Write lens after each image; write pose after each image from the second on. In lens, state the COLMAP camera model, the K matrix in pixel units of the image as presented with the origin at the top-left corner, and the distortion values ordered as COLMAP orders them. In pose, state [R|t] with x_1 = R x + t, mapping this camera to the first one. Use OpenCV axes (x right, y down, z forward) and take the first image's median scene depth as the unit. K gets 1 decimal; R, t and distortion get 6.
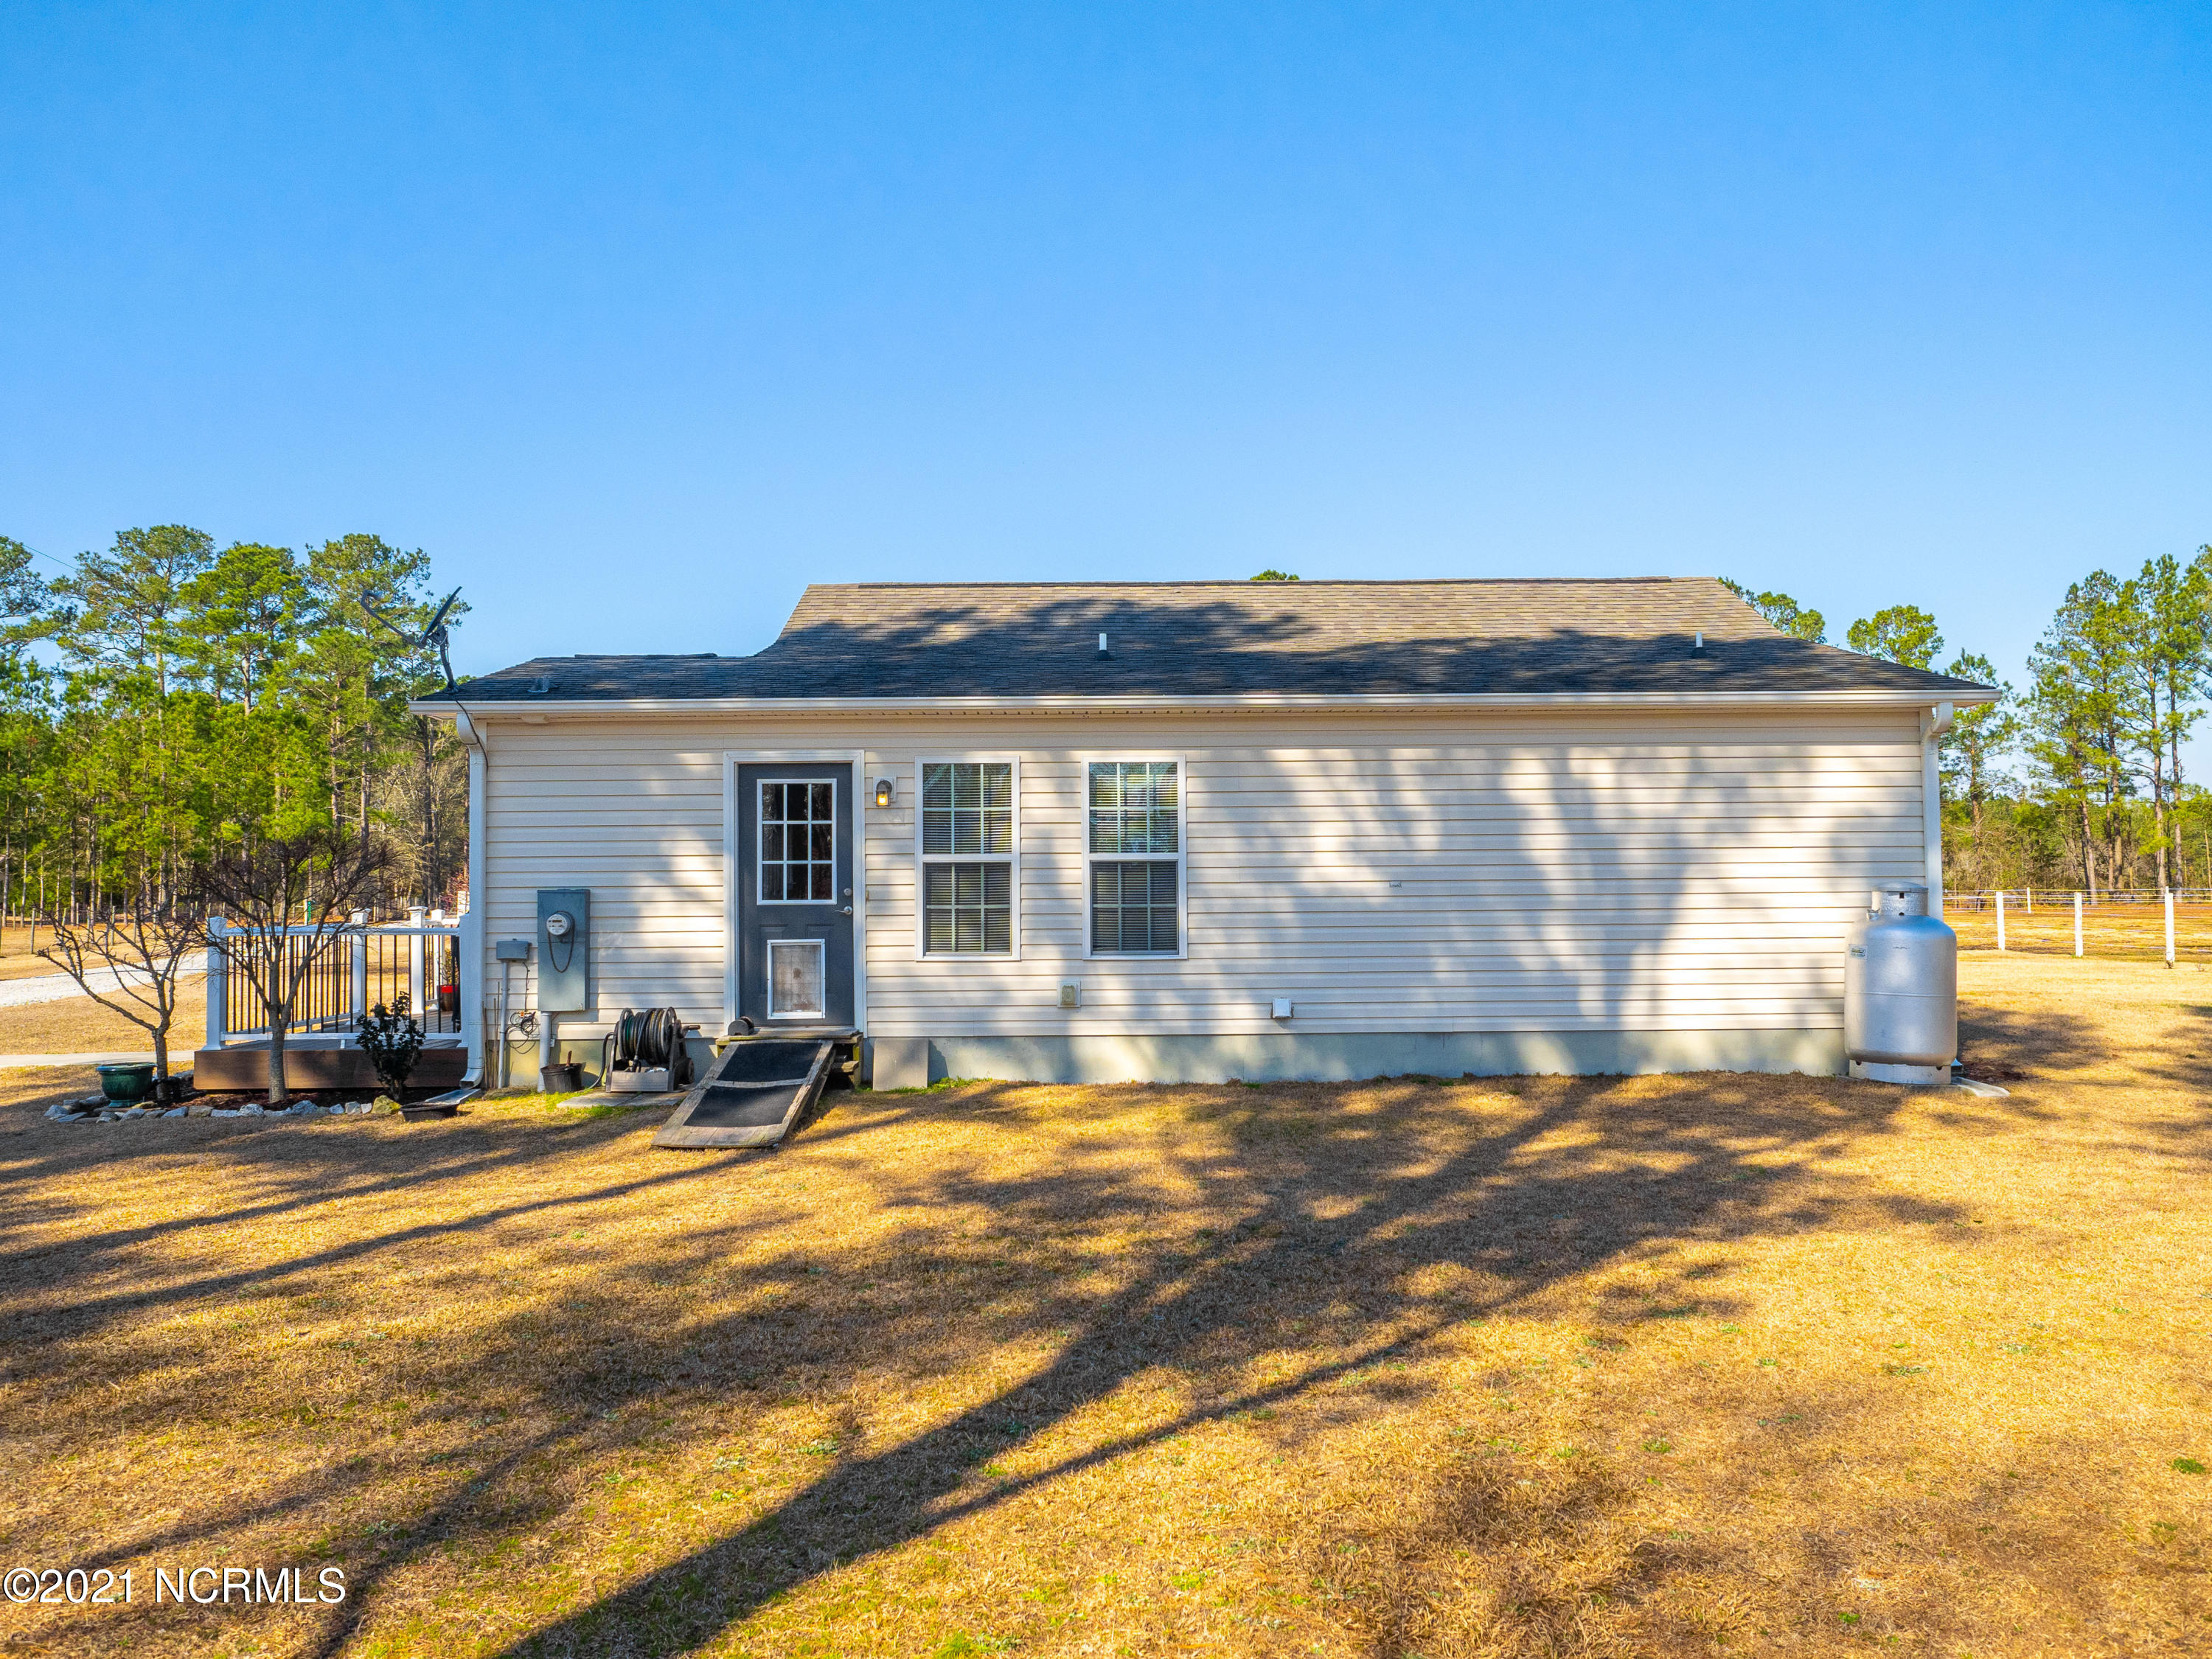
lens RADIAL K [[1656.0, 0, 1106.0], [0, 1656.0, 829.5], [0, 0, 1]] dist [-0.020677, 0.001636]
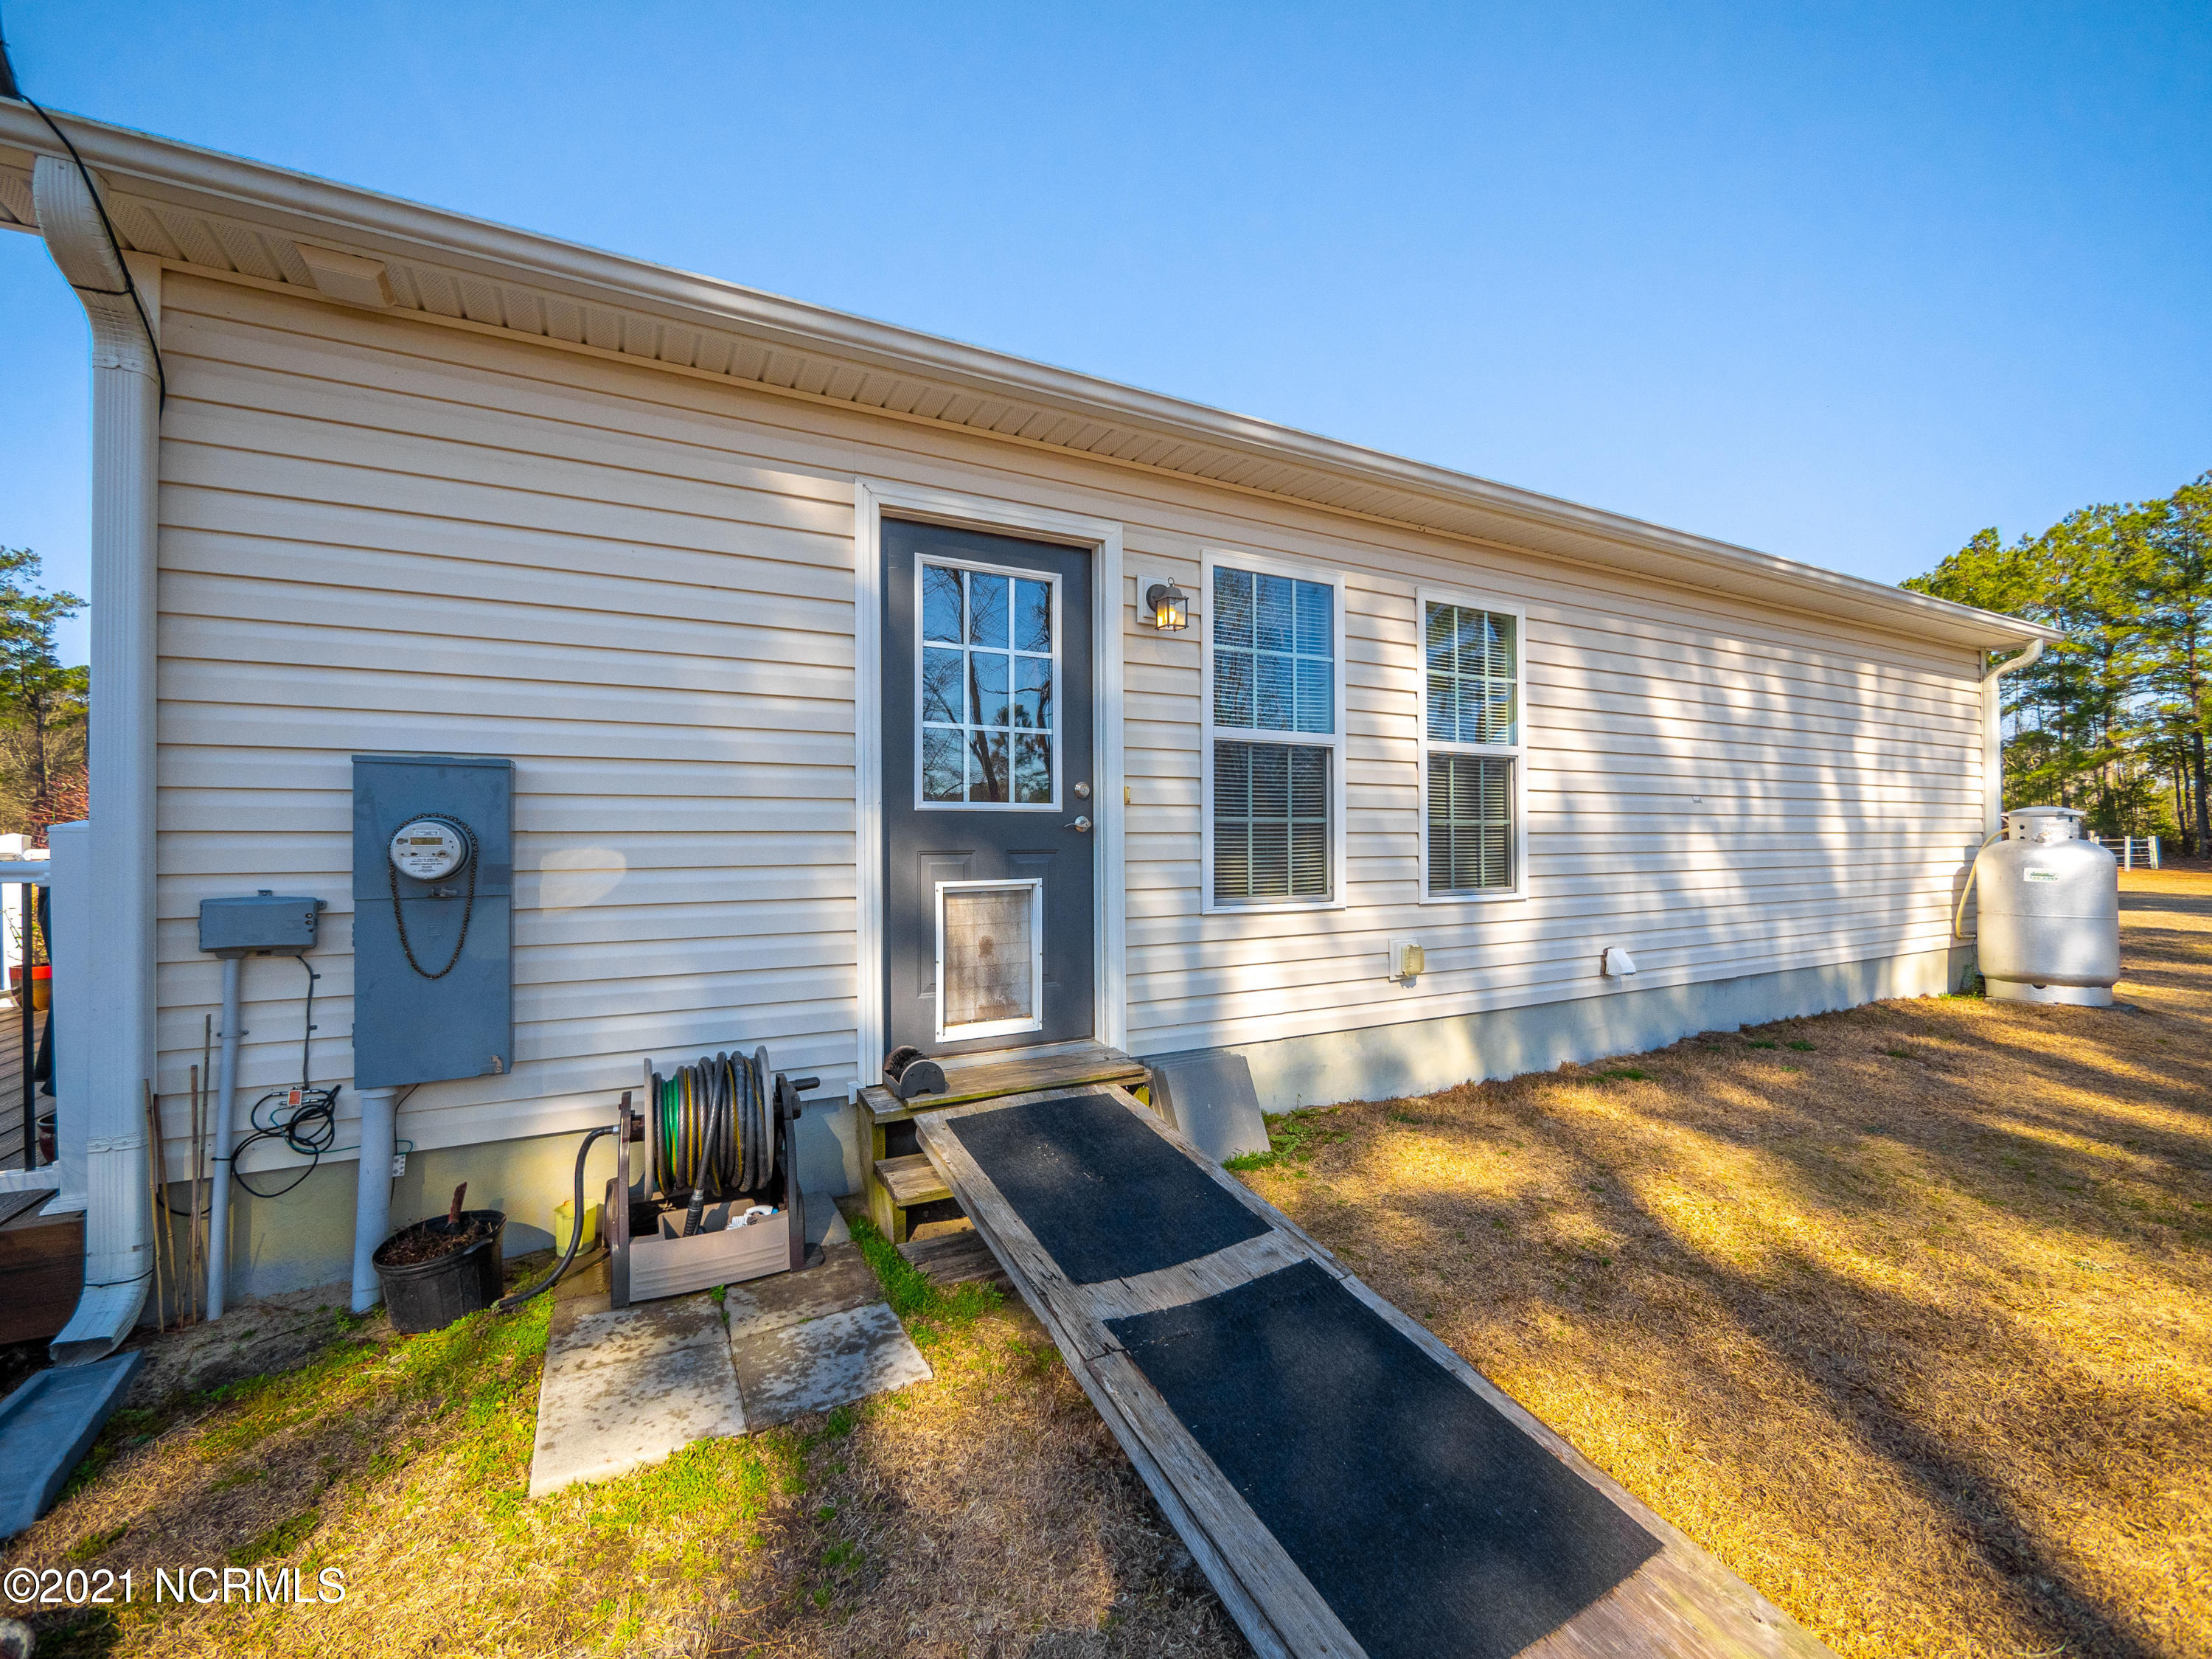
lens RADIAL K [[916.3, 0, 1109.0], [0, 916.3, 829.2], [0, 0, 1]] dist [-0.001871, -0.000931]
pose [[0.889722, 0.010153, 0.456389, -0.284317], [-0.021009, 0.999604, 0.018720, 0.045116], [-0.456018, -0.026244, 0.889583, 0.736262]]
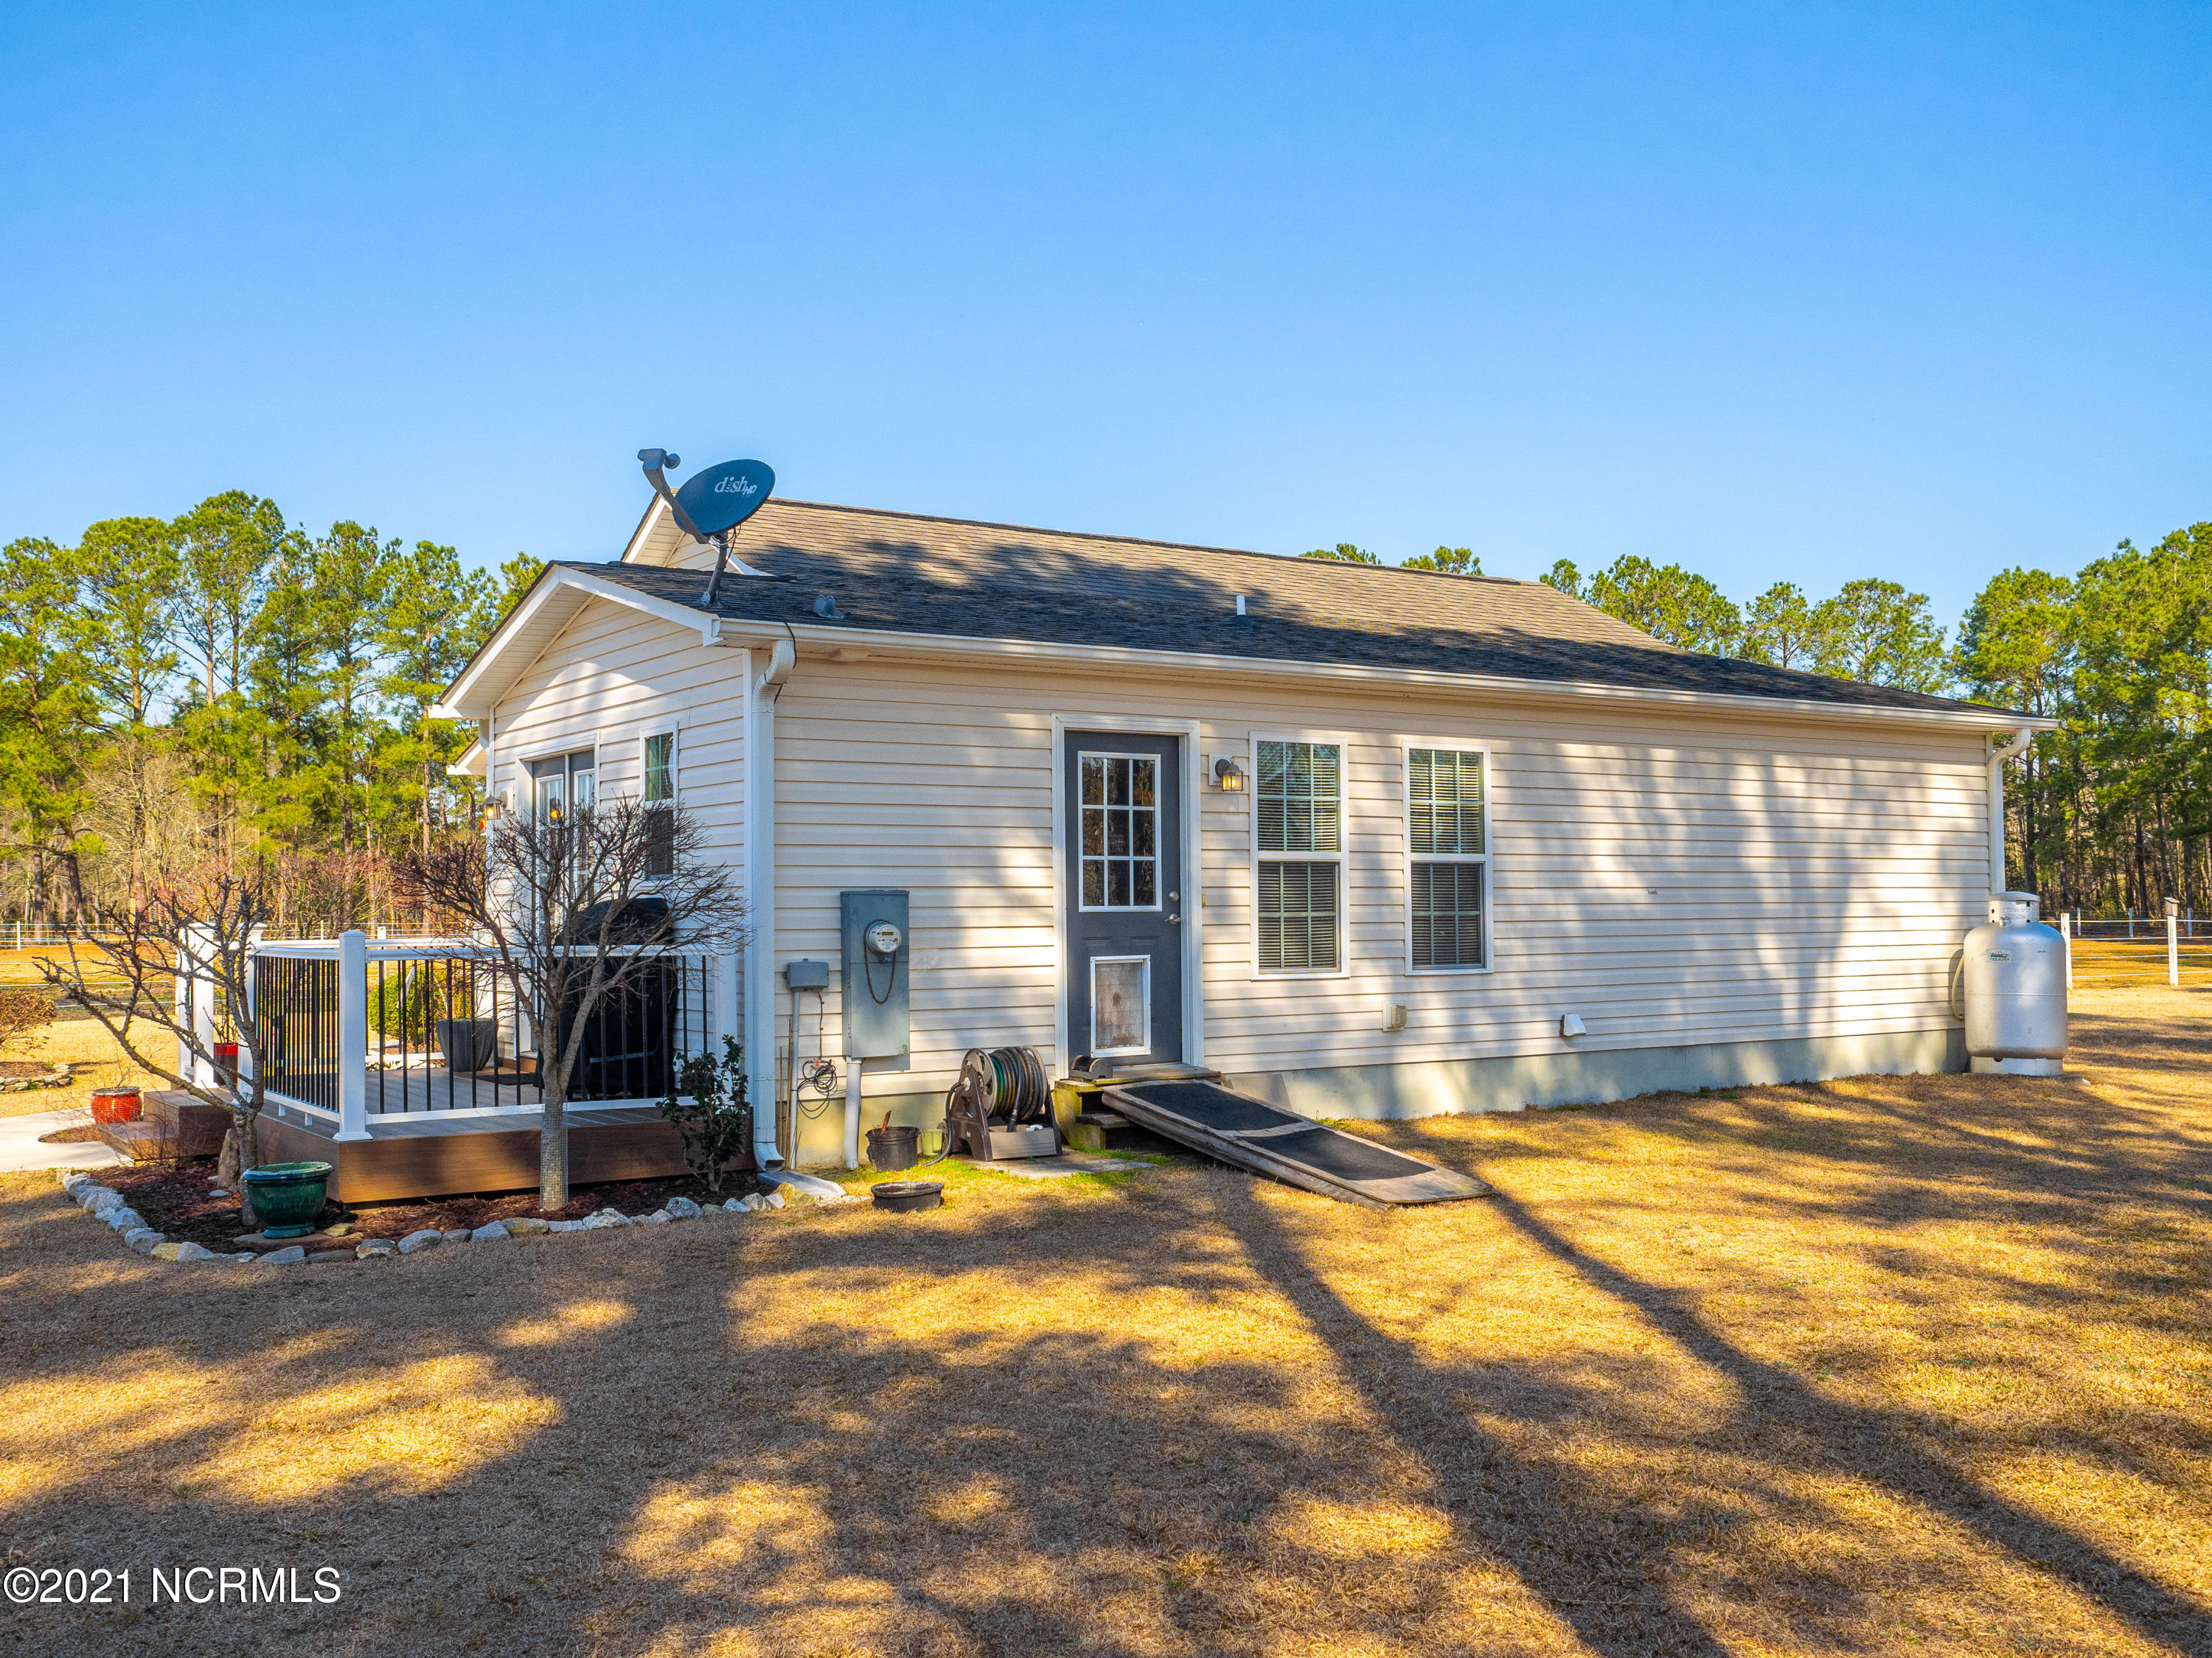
lens RADIAL K [[2031.0, 0, 1106.0], [0, 2031.0, 829.0], [0, 0, 1]] dist [-0.007886, 0.014015]
pose [[0.843437, 0.023412, 0.536717, -0.717487], [-0.017904, 0.999720, -0.015474, 0.021087], [-0.536929, 0.003442, 0.843620, 0.186083]]
